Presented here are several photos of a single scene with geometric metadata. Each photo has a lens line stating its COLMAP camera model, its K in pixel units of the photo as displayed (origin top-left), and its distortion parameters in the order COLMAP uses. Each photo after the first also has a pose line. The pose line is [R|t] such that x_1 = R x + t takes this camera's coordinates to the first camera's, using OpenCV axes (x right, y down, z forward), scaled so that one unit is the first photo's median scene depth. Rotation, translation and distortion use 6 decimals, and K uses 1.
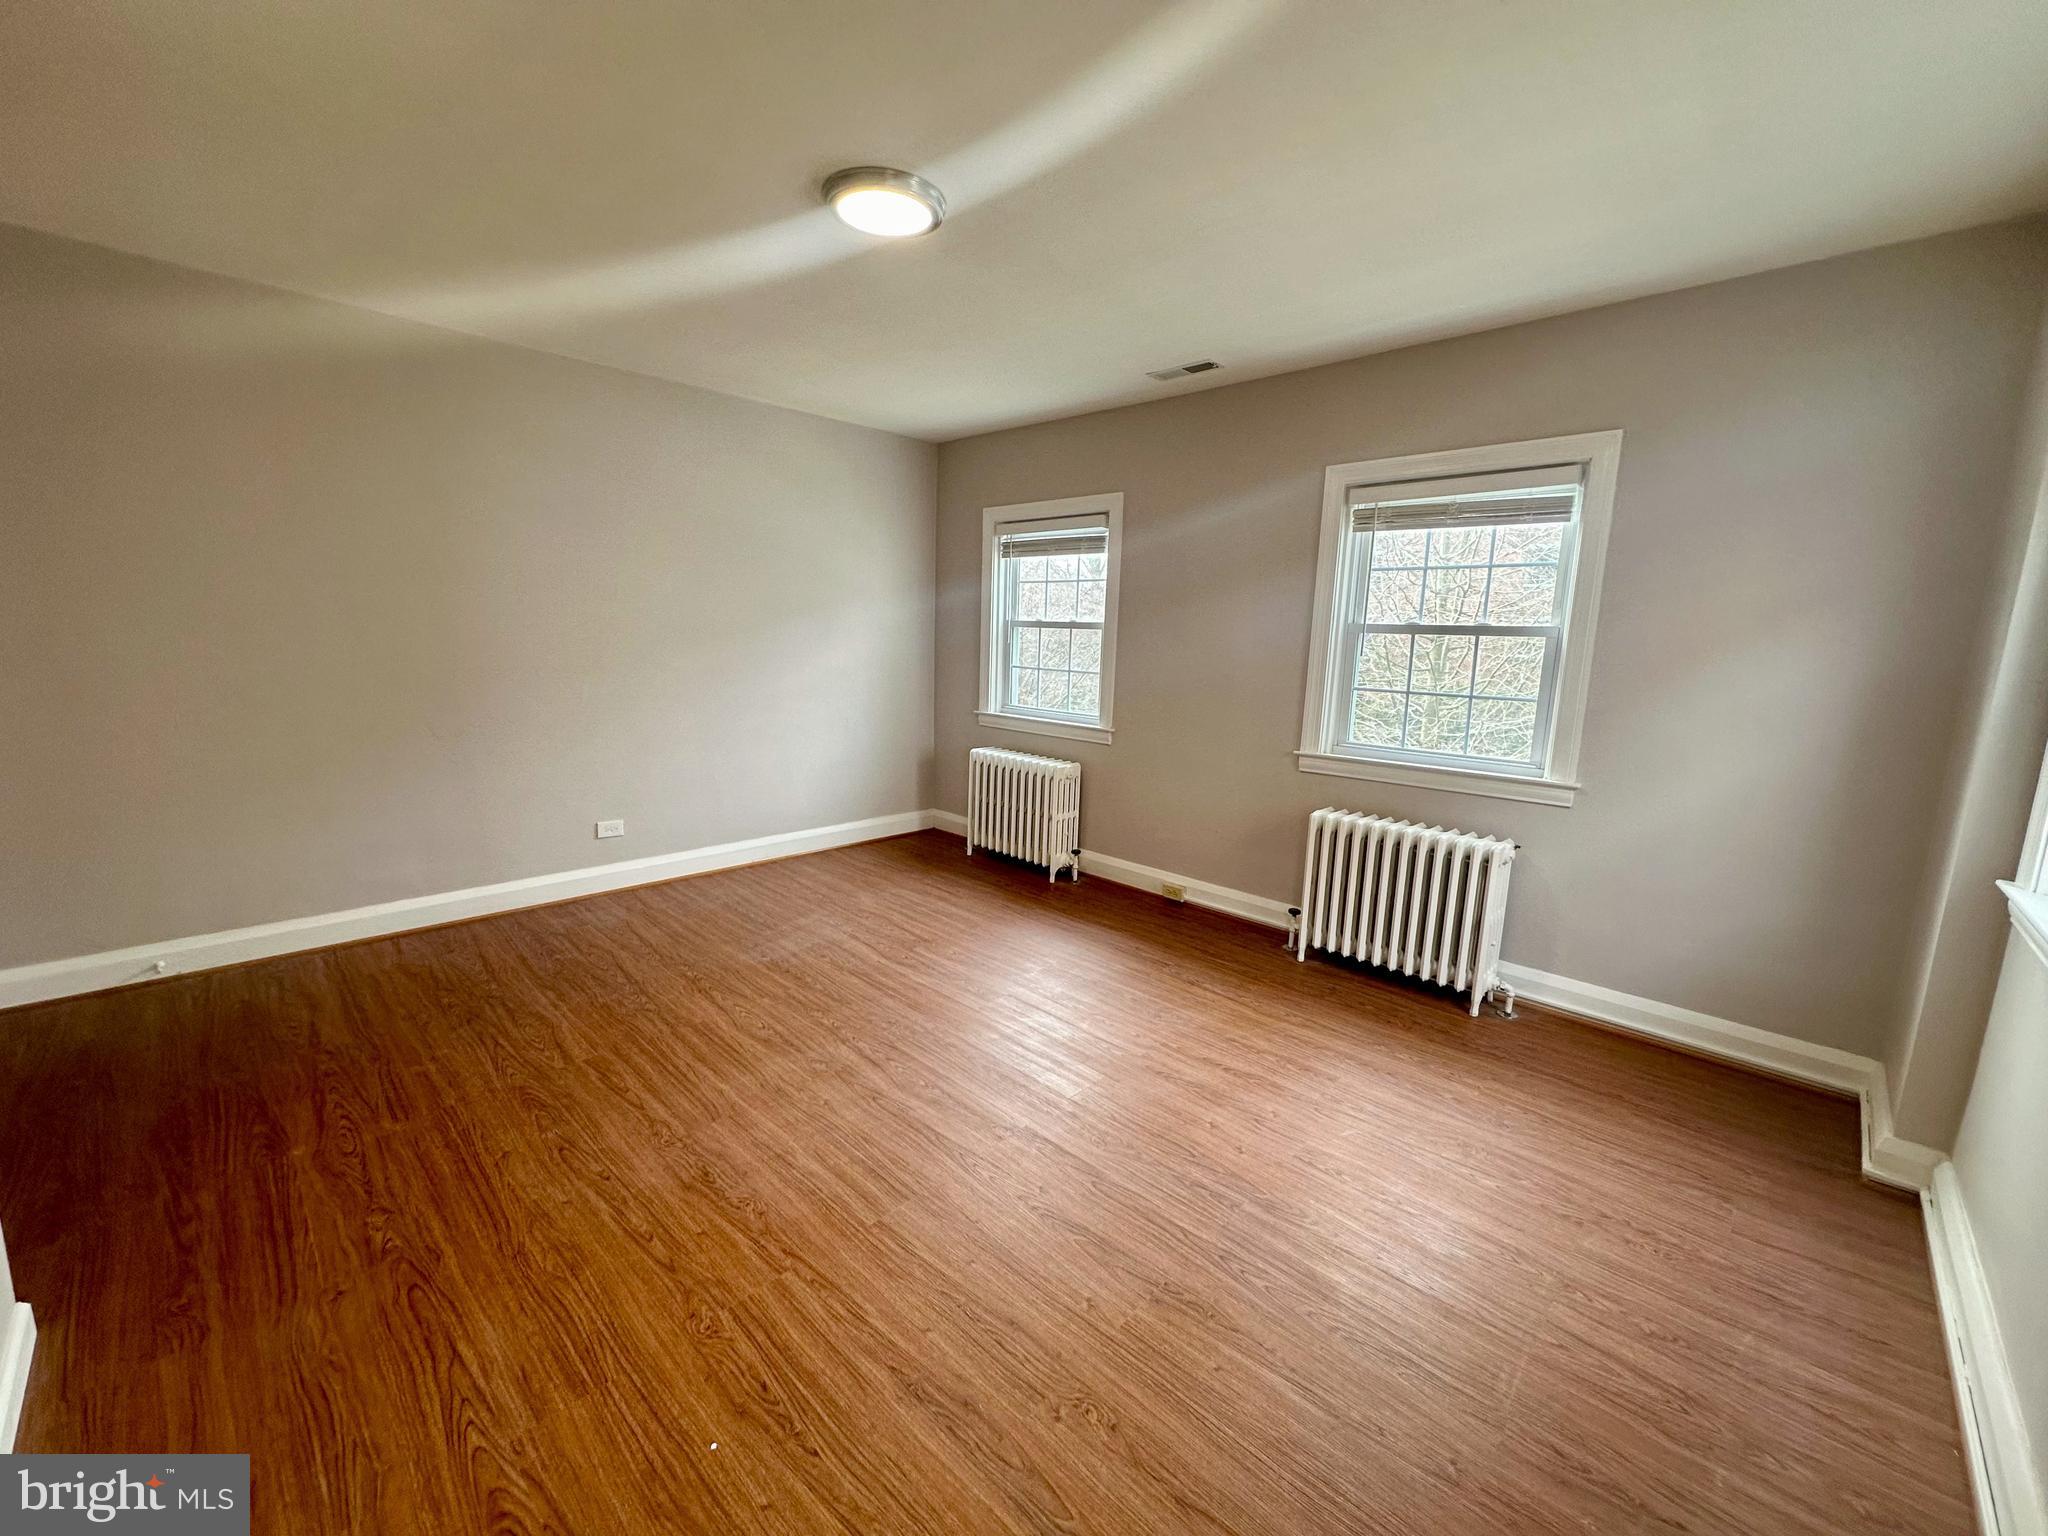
lens RADIAL K [[812.1, 0, 1025.6], [0, 812.1, 772.2], [0, 0, 1]] dist [-0.006591, 0.000319]
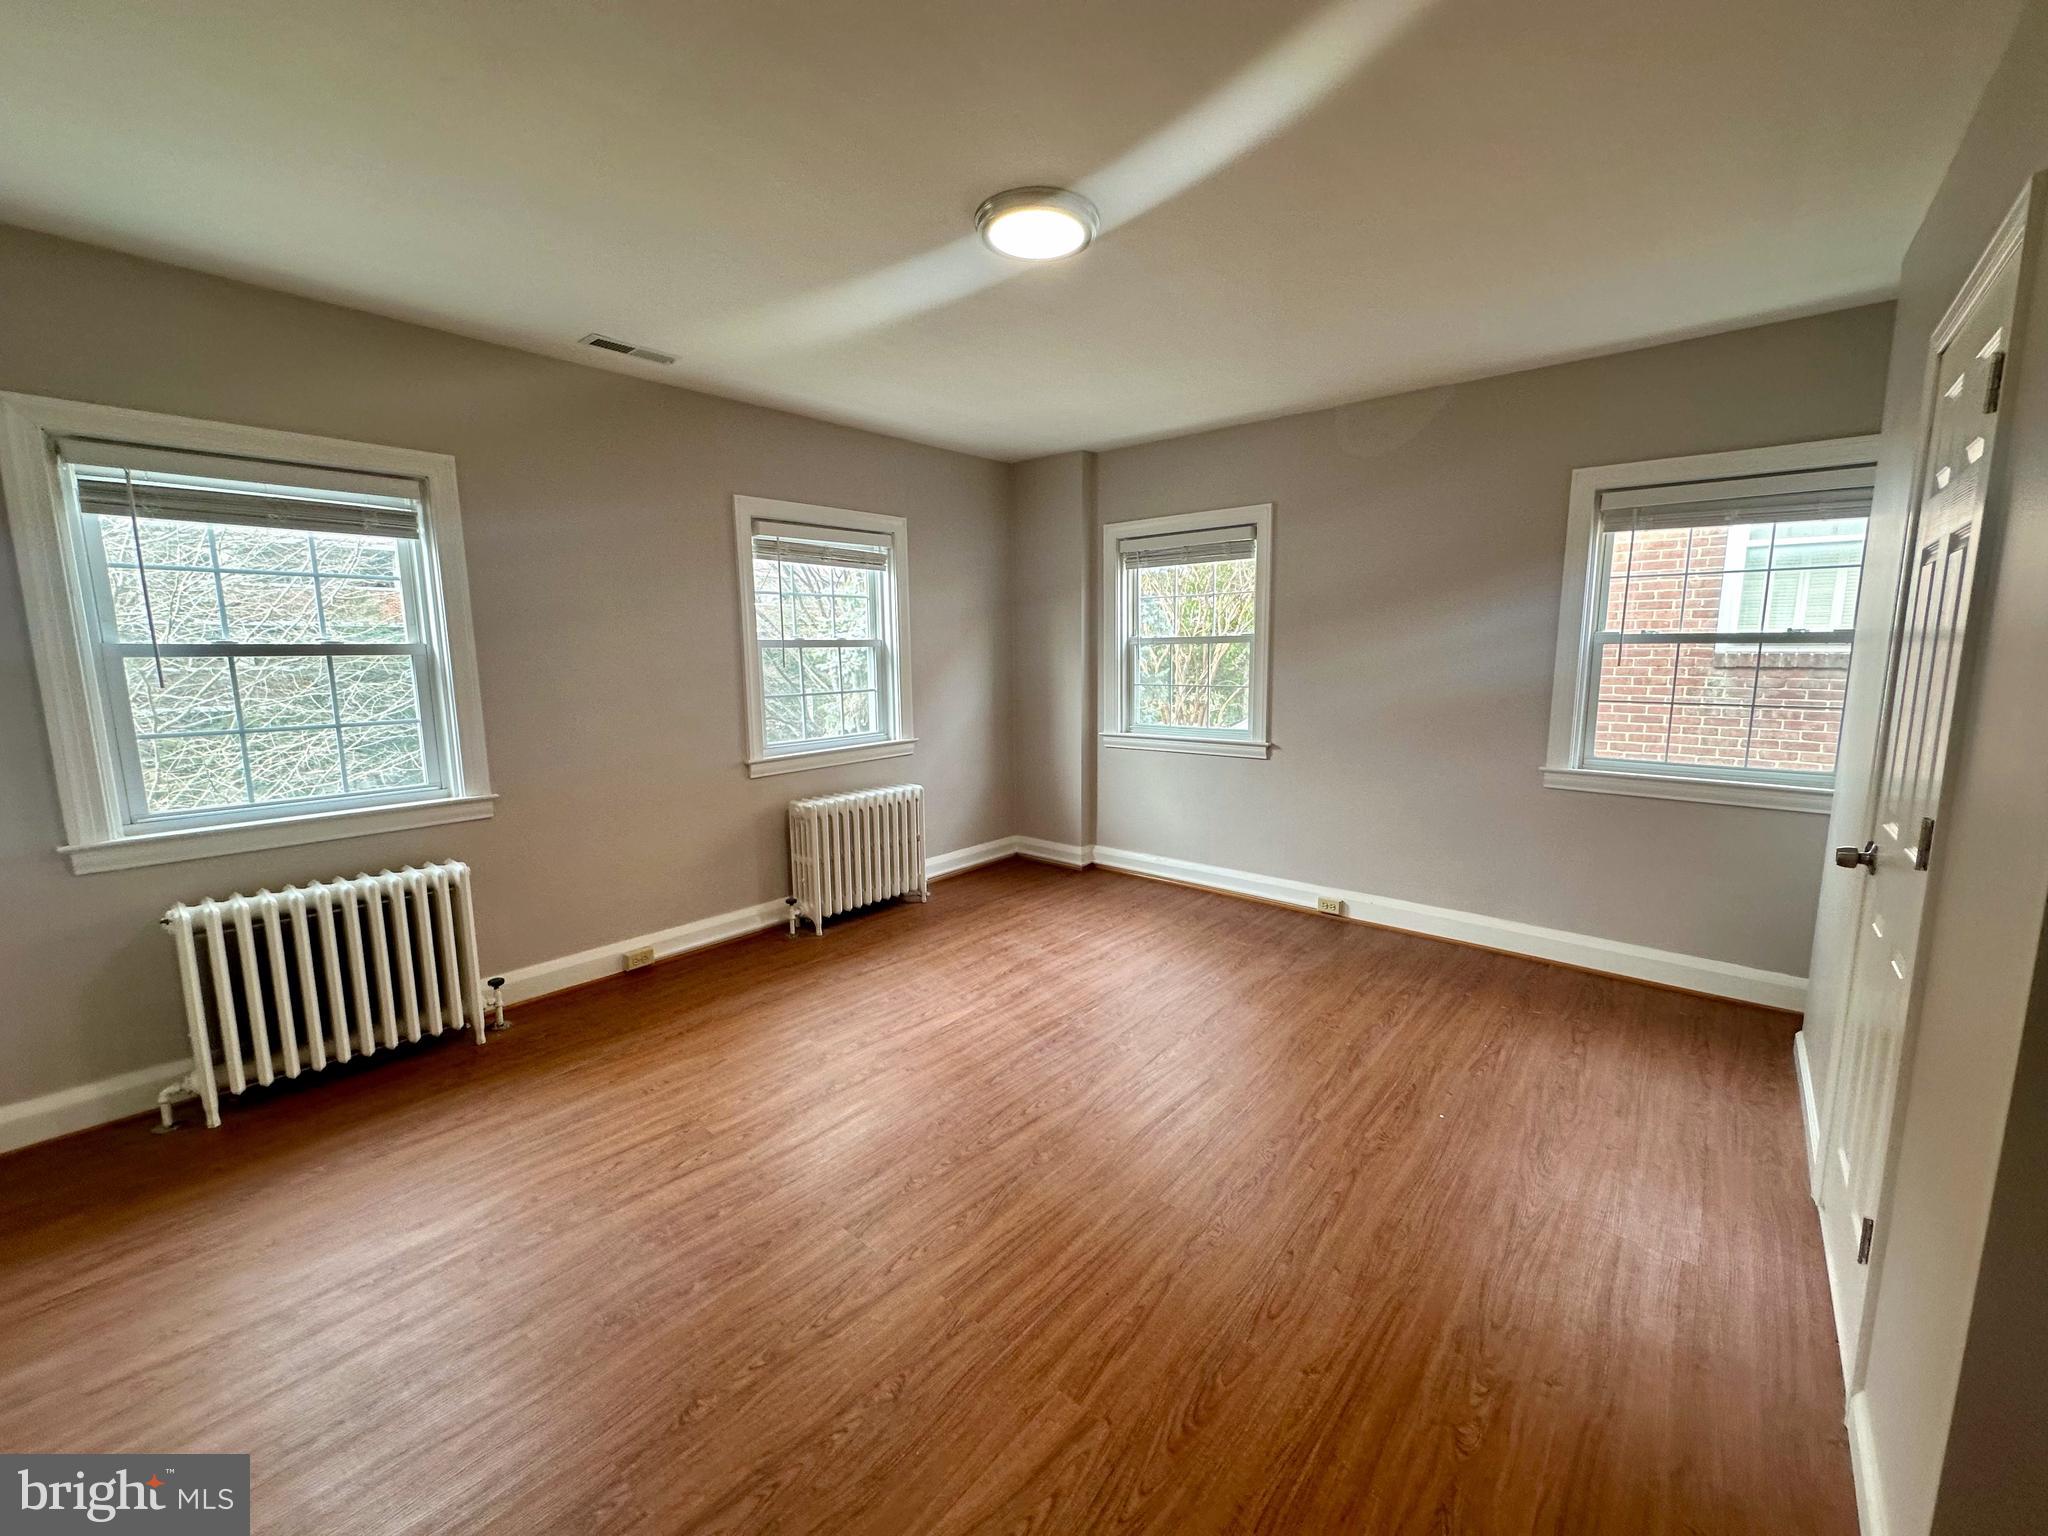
lens RADIAL K [[812.1, 0, 1025.2], [0, 812.1, 769.3], [0, 0, 1]] dist [-0.006591, 0.000319]
pose [[-0.055626, -0.179022, 0.982271, -0.781143], [0.177544, 0.966342, 0.186173, -0.158555], [-0.982539, 0.184753, -0.021970, 0.721845]]
